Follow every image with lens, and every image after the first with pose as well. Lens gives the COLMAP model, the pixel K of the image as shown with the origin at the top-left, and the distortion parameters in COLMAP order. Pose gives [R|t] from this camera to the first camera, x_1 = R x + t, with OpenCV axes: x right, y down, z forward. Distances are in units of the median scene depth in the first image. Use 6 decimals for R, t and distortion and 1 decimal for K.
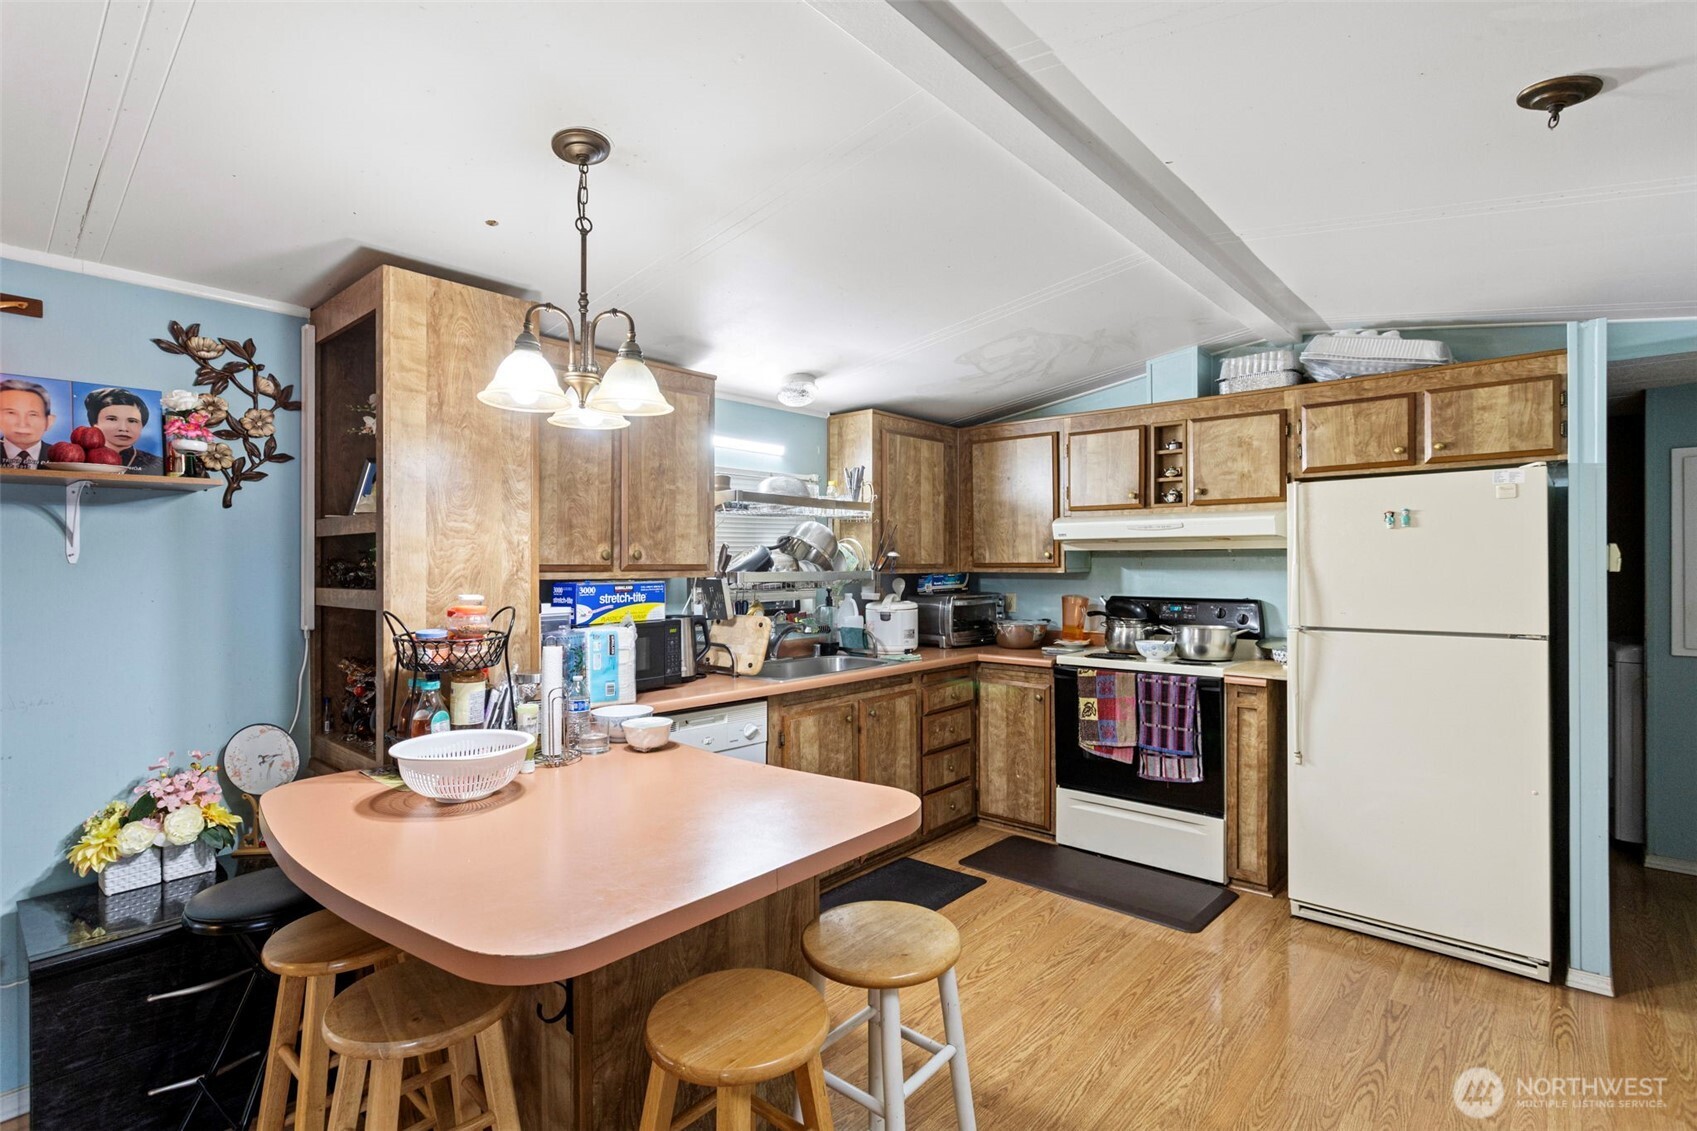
lens RADIAL K [[811.4, 0, 824.2], [0, 811.4, 566.1], [0, 0, 1]] dist [0.011562, -0.002703]
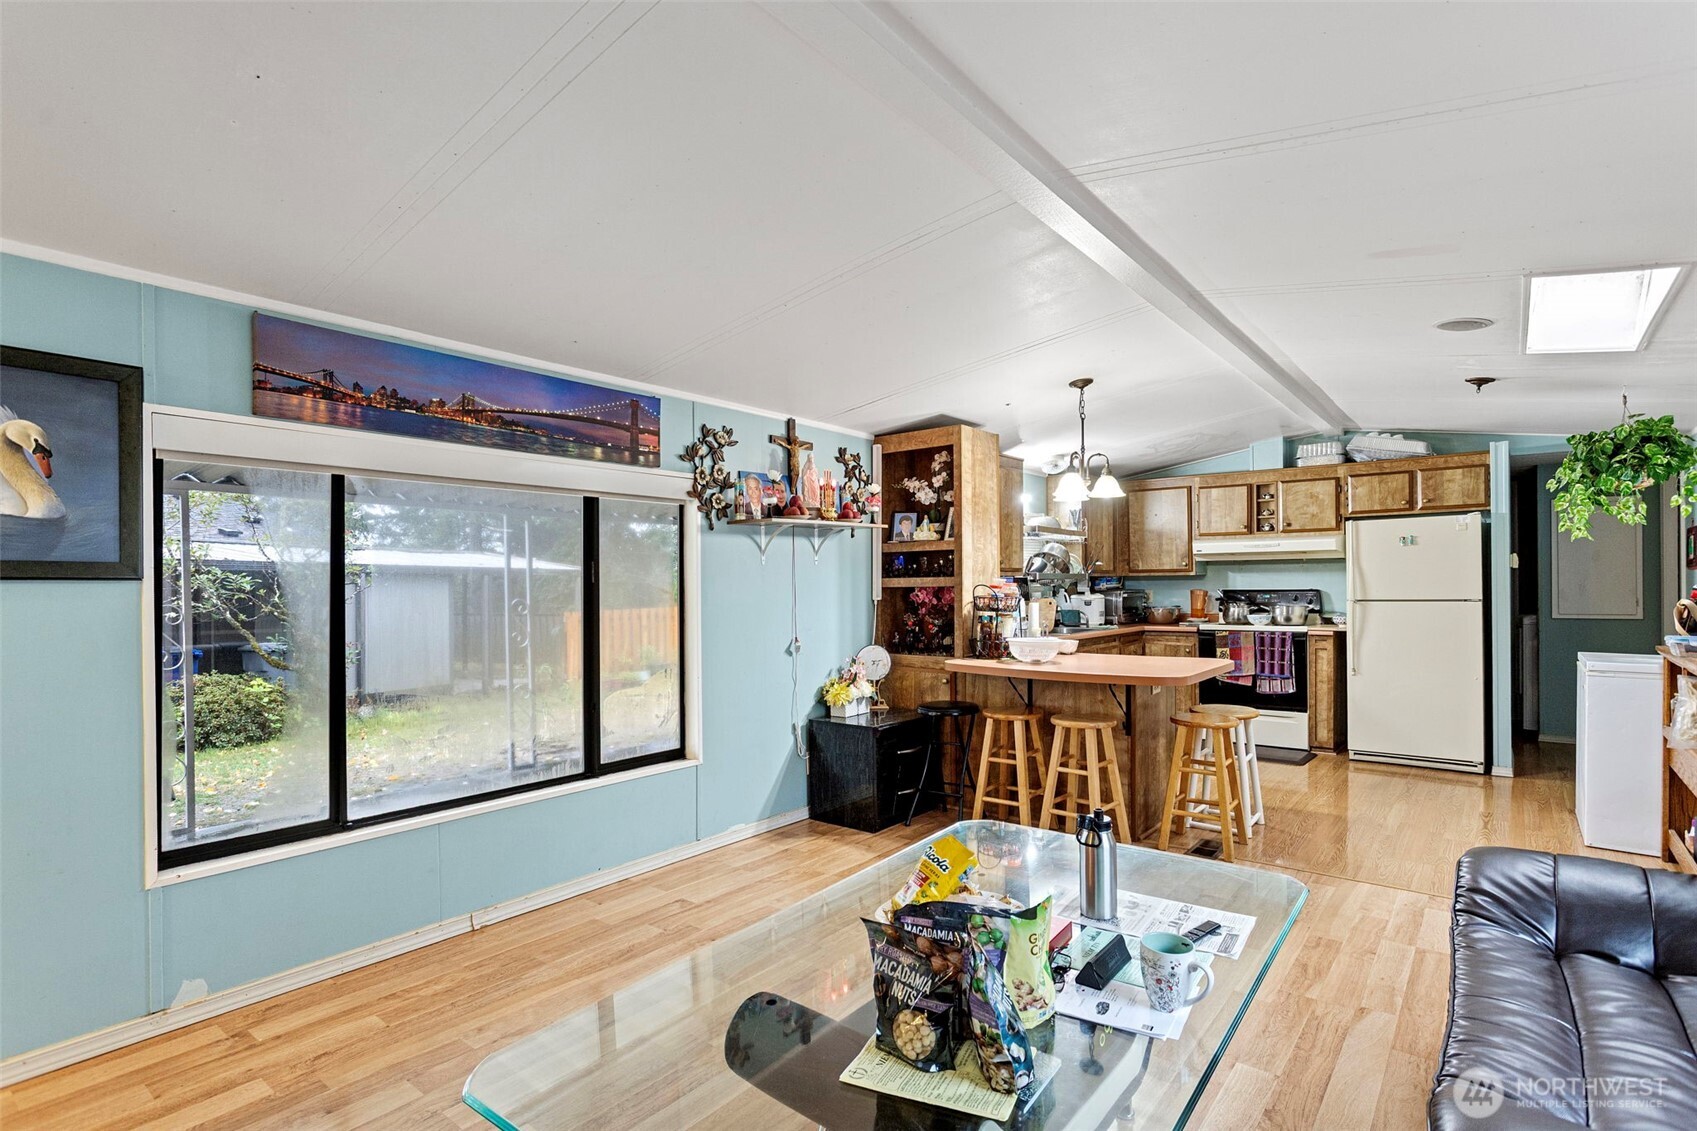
lens RADIAL K [[811.4, 0, 856.3], [0, 811.4, 586.6], [0, 0, 1]] dist [0.011562, -0.002703]
pose [[0.998038, -0.007223, 0.062190, -0.567394], [0.007330, 0.999972, -0.001487, 0.034721], [-0.062177, 0.001940, 0.998063, -0.665240]]
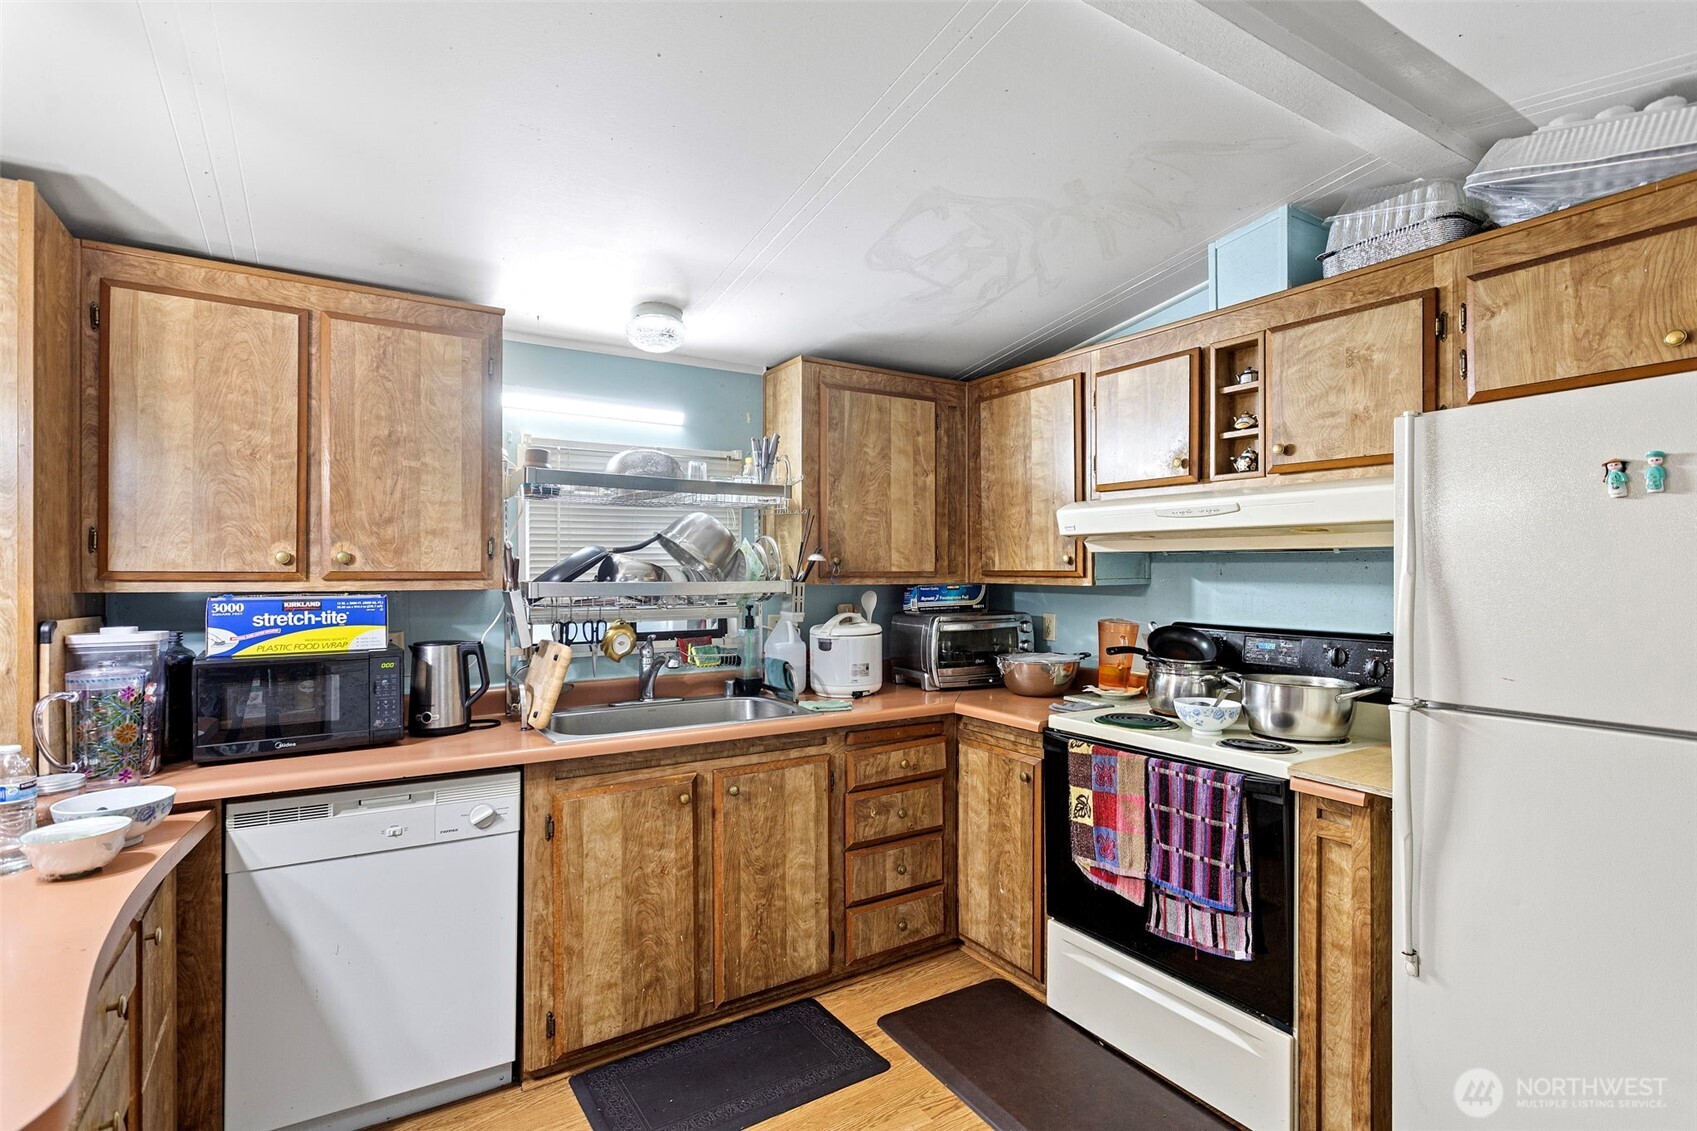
lens RADIAL K [[811.4, 0, 836.5], [0, 811.4, 572.1], [0, 0, 1]] dist [0.011562, -0.002703]
pose [[0.962107, 0.004048, -0.272642, 0.335608], [-0.003938, 0.999992, 0.000950, -0.003386], [0.272643, 0.000160, 0.962115, 0.374061]]
